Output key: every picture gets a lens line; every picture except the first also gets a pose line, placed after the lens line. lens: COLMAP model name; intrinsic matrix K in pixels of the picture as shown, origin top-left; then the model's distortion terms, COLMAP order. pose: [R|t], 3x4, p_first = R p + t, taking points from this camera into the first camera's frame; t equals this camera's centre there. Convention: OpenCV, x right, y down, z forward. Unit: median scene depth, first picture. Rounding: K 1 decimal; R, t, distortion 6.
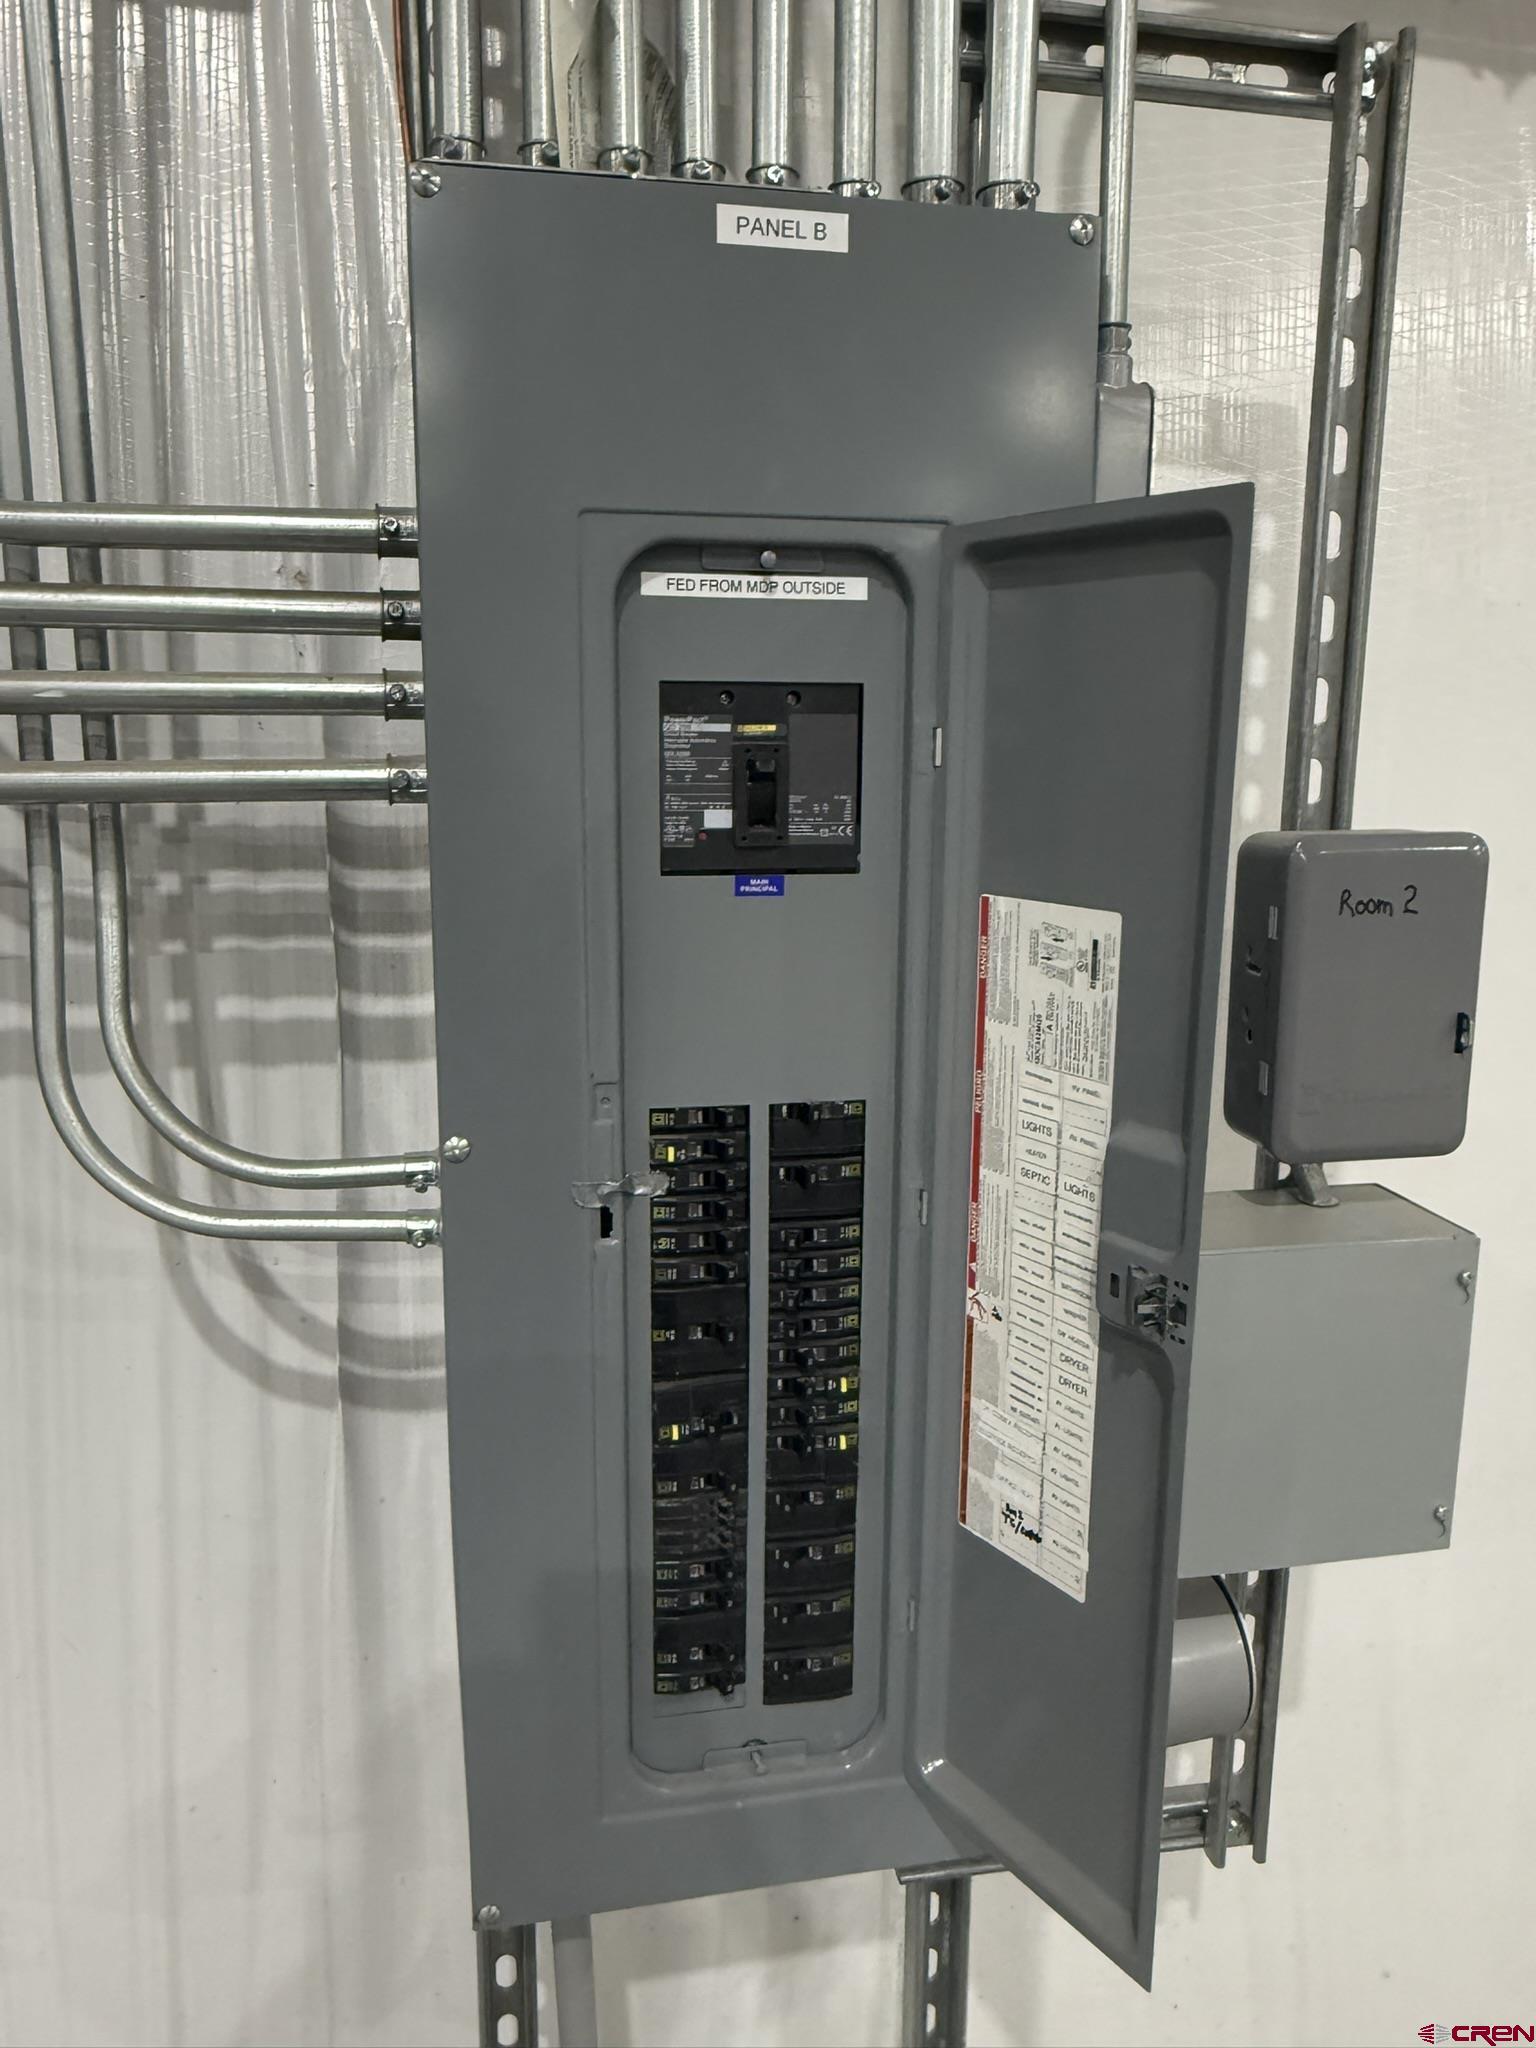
lens RADIAL K [[1425.6, 0, 776.7], [0, 1425.6, 997.4], [0, 0, 1]] dist [0.001456, -0.003693]
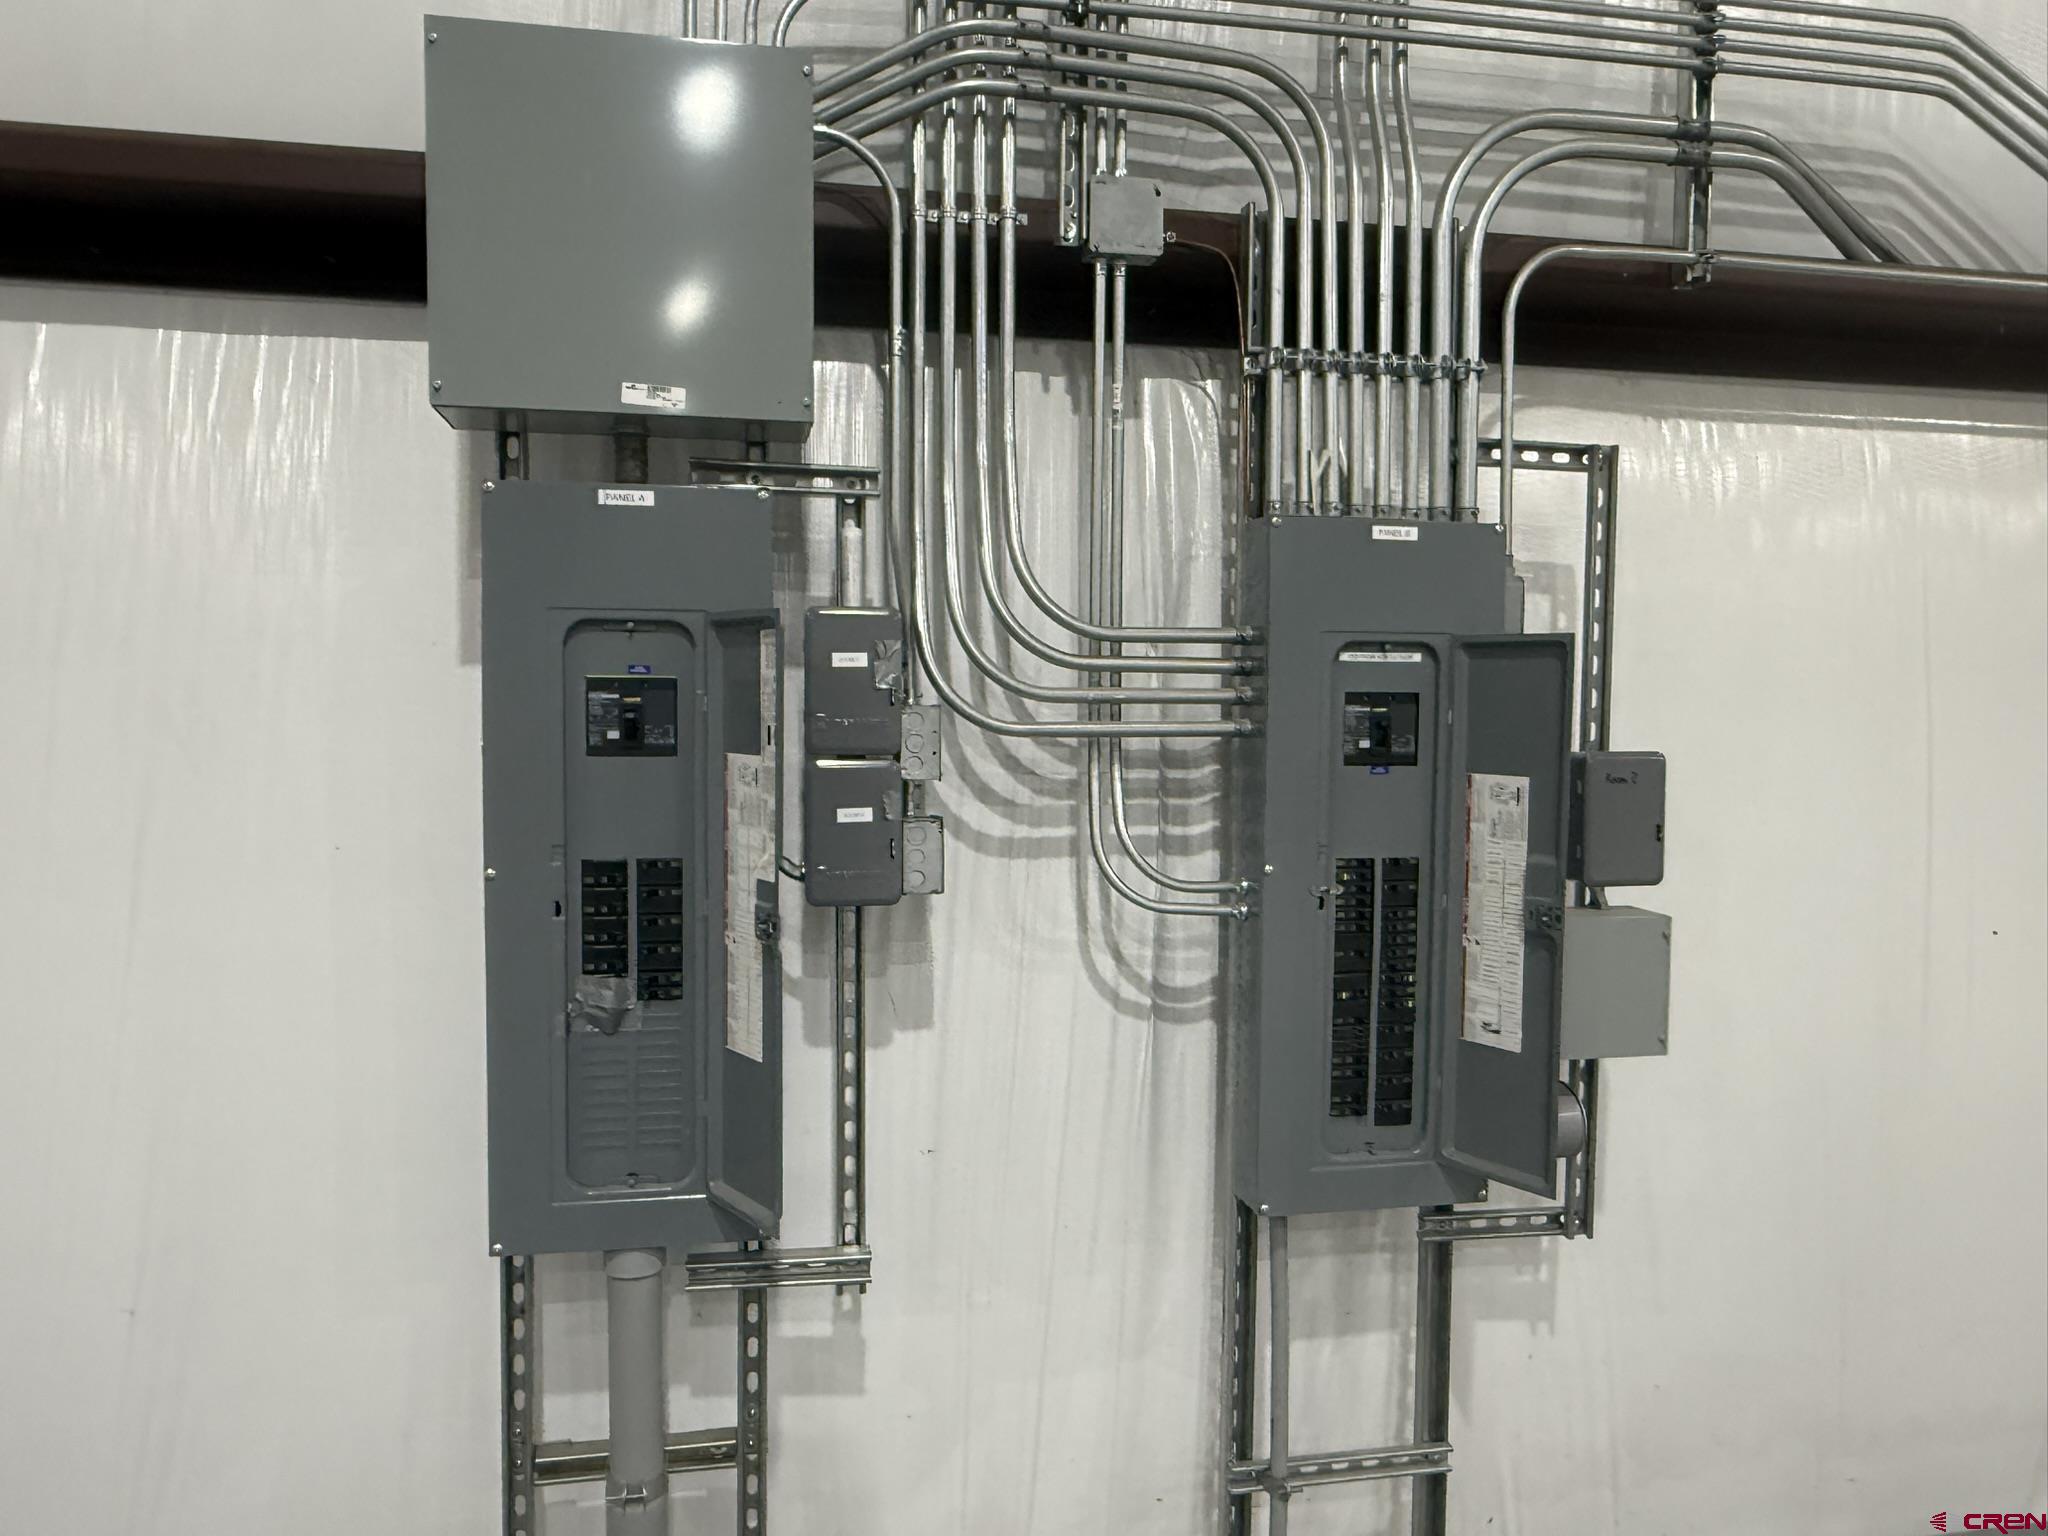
lens RADIAL K [[1425.6, 0, 1023.8], [0, 1425.6, 767.0], [0, 0, 1]] dist [0.001456, -0.003693]
pose [[0.999996, 0.002555, 0.001092, -0.636708], [-0.002388, 0.991157, -0.132674, 0.249955], [-0.001421, 0.132671, 0.991159, -1.494570]]
